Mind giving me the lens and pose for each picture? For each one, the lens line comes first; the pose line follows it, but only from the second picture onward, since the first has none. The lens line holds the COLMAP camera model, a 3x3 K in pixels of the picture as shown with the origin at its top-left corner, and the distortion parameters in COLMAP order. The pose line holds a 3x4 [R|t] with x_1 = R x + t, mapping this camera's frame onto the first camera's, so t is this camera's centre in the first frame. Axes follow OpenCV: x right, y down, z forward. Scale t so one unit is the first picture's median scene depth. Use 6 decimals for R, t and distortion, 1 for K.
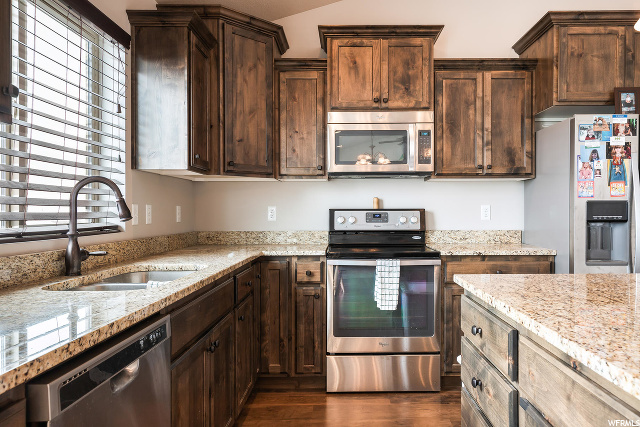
lens RADIAL K [[482.1, 0, 354.5], [0, 482.1, 216.0], [0, 0, 1]] dist [-0.000664, 0.001855]
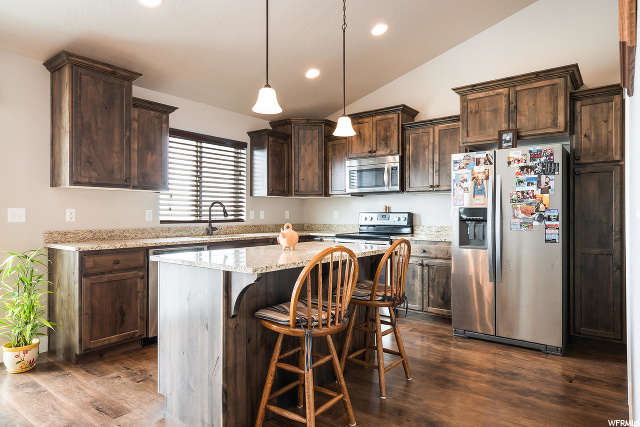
lens RADIAL K [[409.3, 0, 324.5], [0, 409.3, 213.0], [0, 0, 1]] dist [-0.002090, -0.000963]
pose [[0.785677, 0.001923, -0.618633, 0.862778], [-0.007657, 0.999949, -0.006616, -0.001047], [0.618589, 0.009935, 0.785652, -0.302346]]
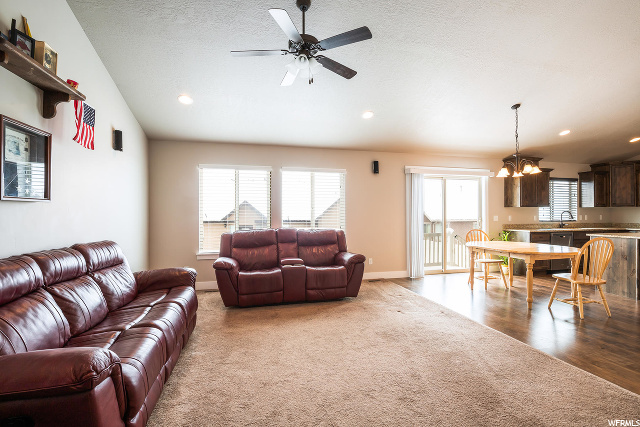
lens RADIAL K [[302.1, 0, 315.7], [0, 302.1, 216.3], [0, 0, 1]] dist [-0.003468, 0.000462]
pose [[0.242447, 0.001015, -0.970164, 1.284545], [-0.003580, 0.999994, 0.000151, -0.005148], [0.970158, 0.003436, 0.242449, -1.591238]]
